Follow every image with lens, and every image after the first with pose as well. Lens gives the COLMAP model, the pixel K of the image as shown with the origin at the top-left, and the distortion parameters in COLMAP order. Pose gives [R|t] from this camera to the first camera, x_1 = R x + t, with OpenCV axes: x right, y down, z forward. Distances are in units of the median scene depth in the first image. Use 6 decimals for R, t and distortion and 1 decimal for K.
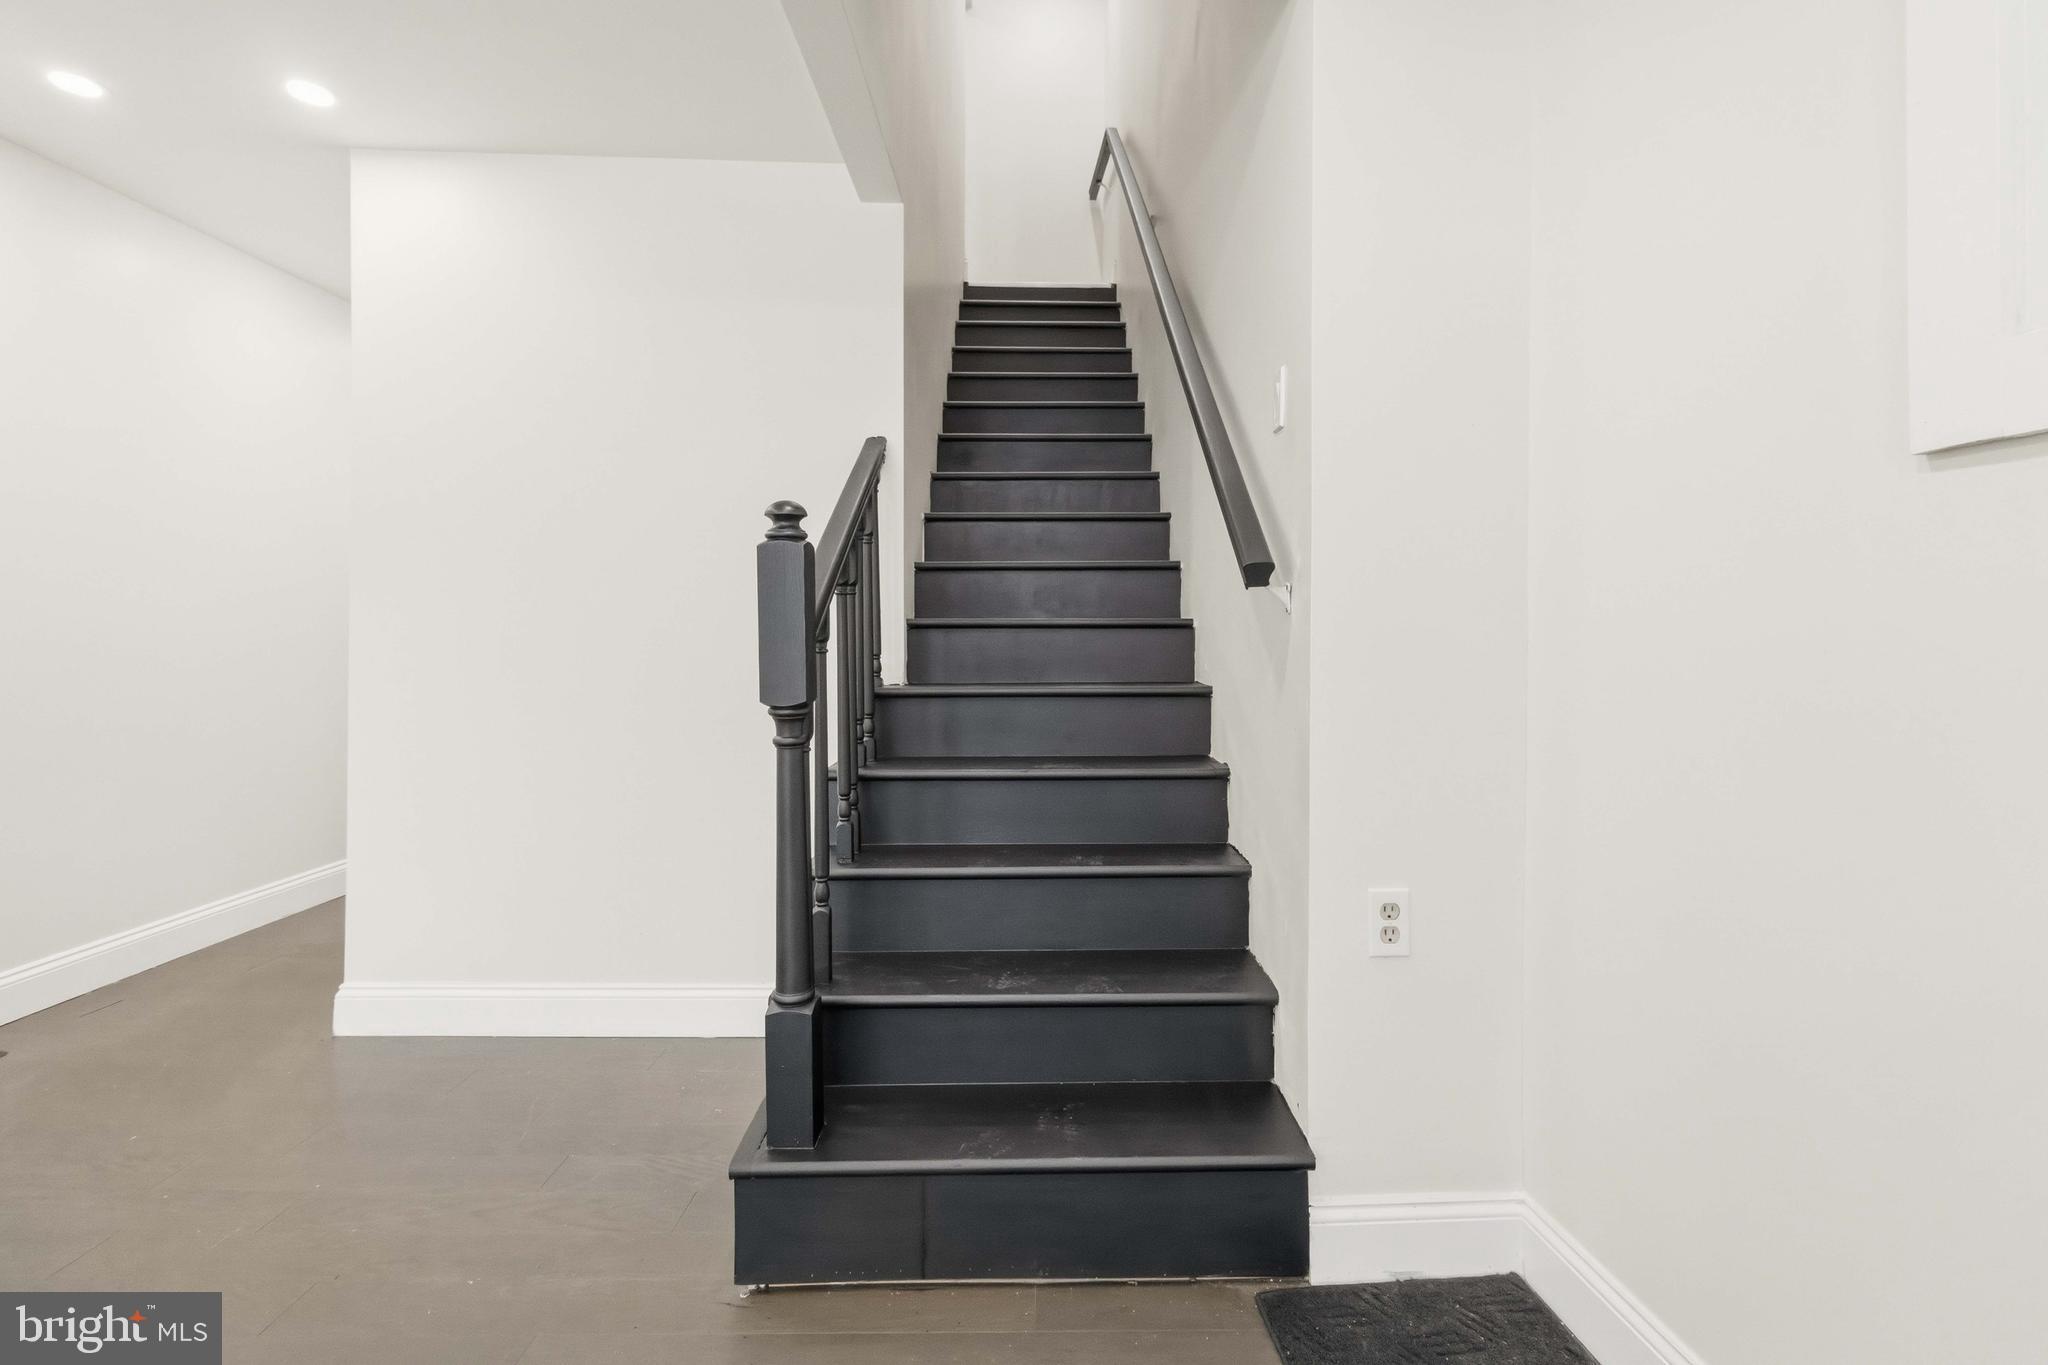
lens RADIAL K [[956.5, 0, 1044.2], [0, 956.5, 635.5], [0, 0, 1]] dist [0.002700, -0.000361]
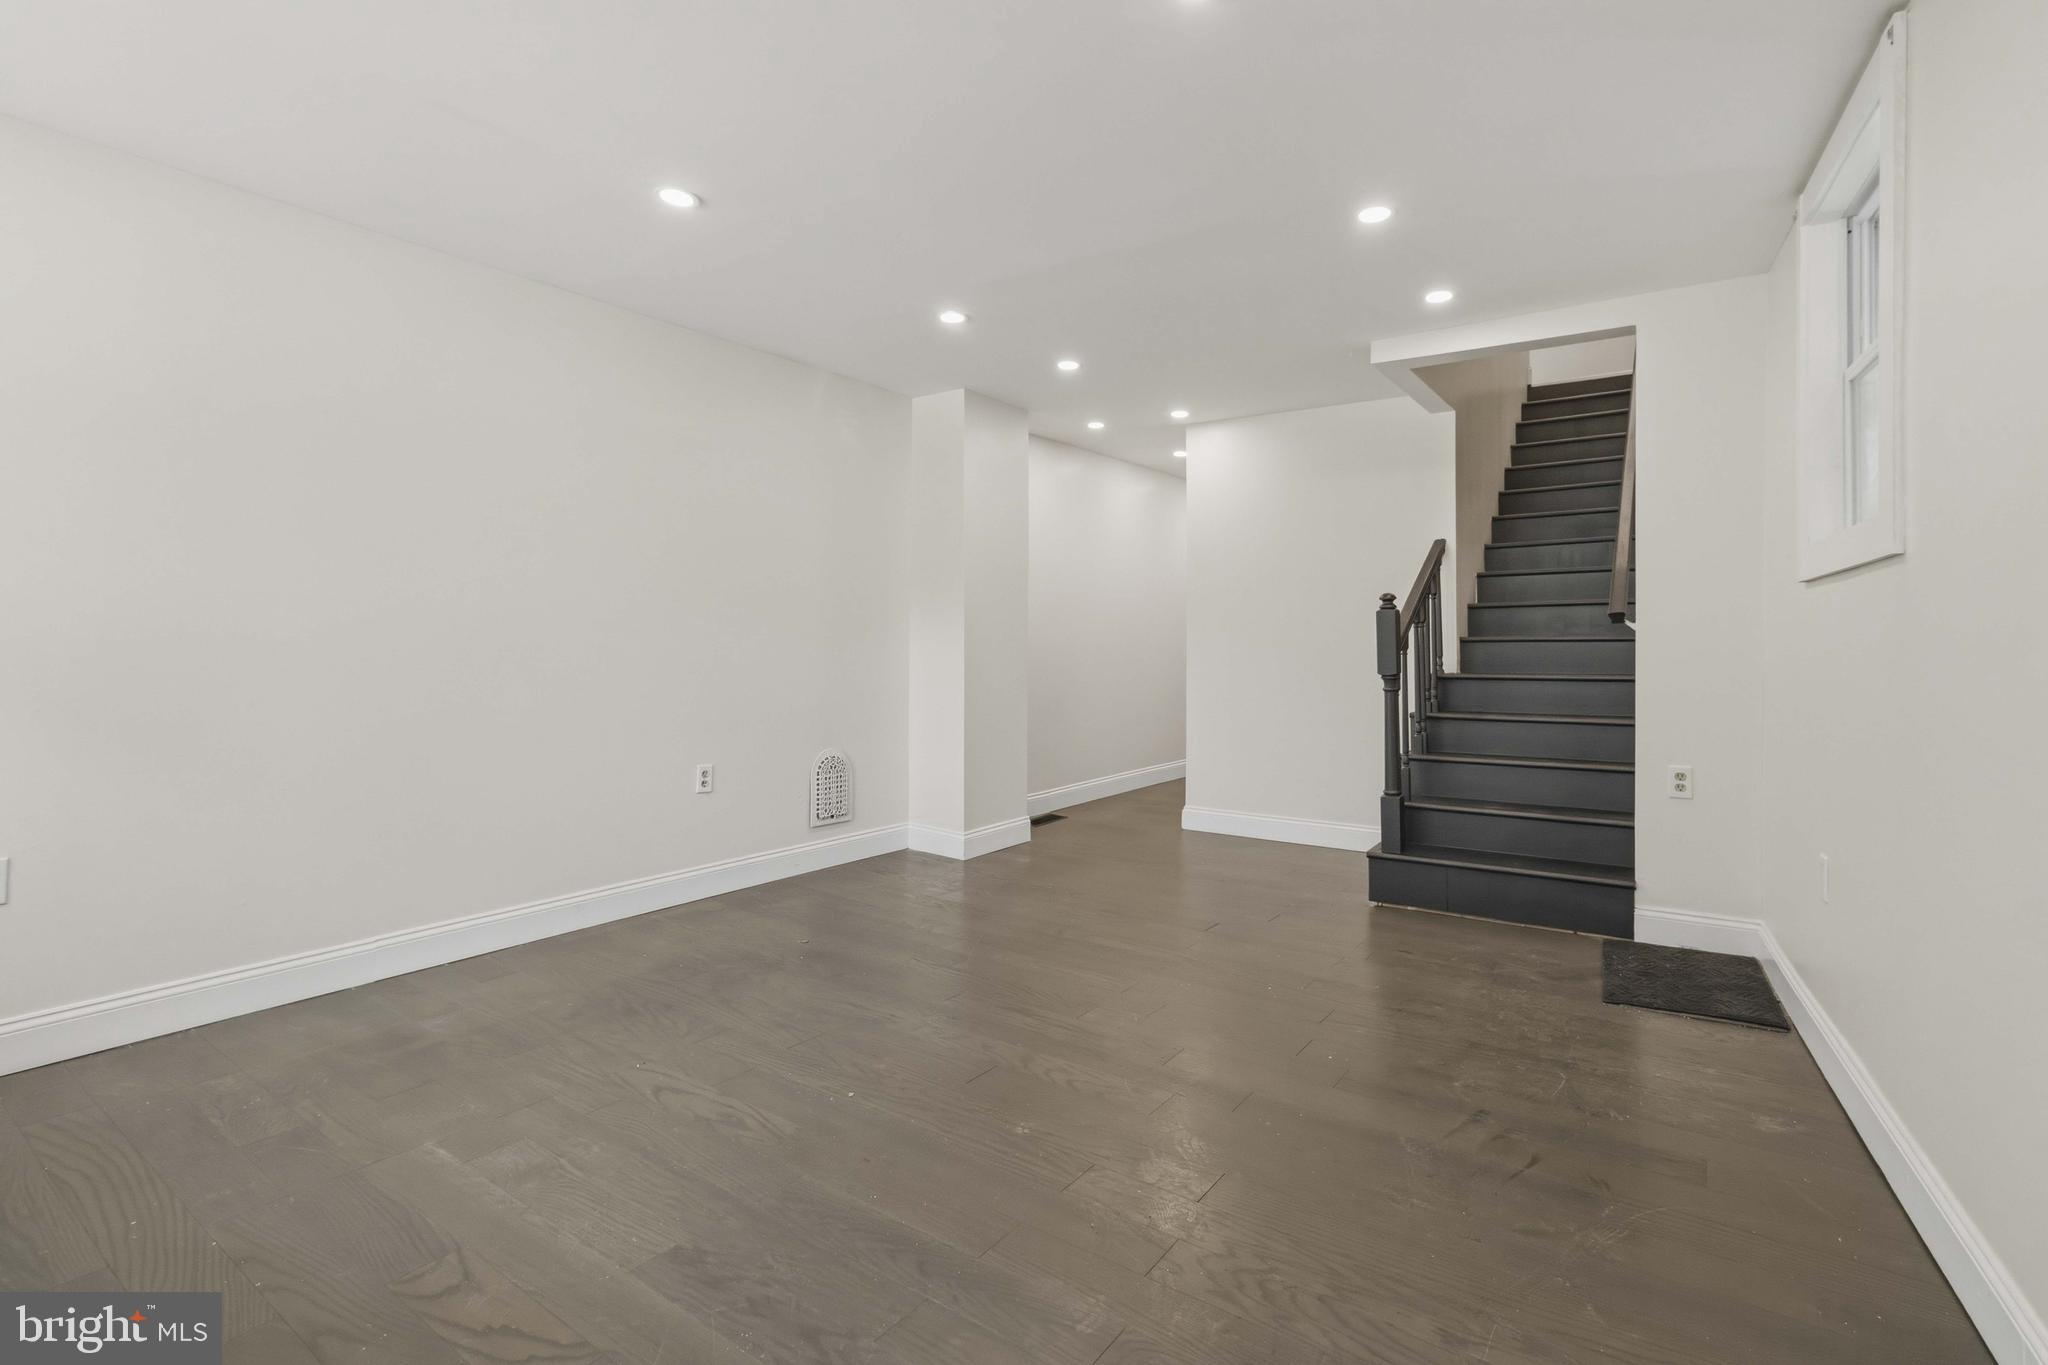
lens RADIAL K [[956.5, 0, 1044.2], [0, 956.5, 635.5], [0, 0, 1]] dist [0.002700, -0.000361]
pose [[0.812483, -0.008057, -0.582929, 0.322367], [0.001945, 0.999936, -0.011109, -0.002475], [0.582981, 0.007892, 0.812447, -1.095504]]
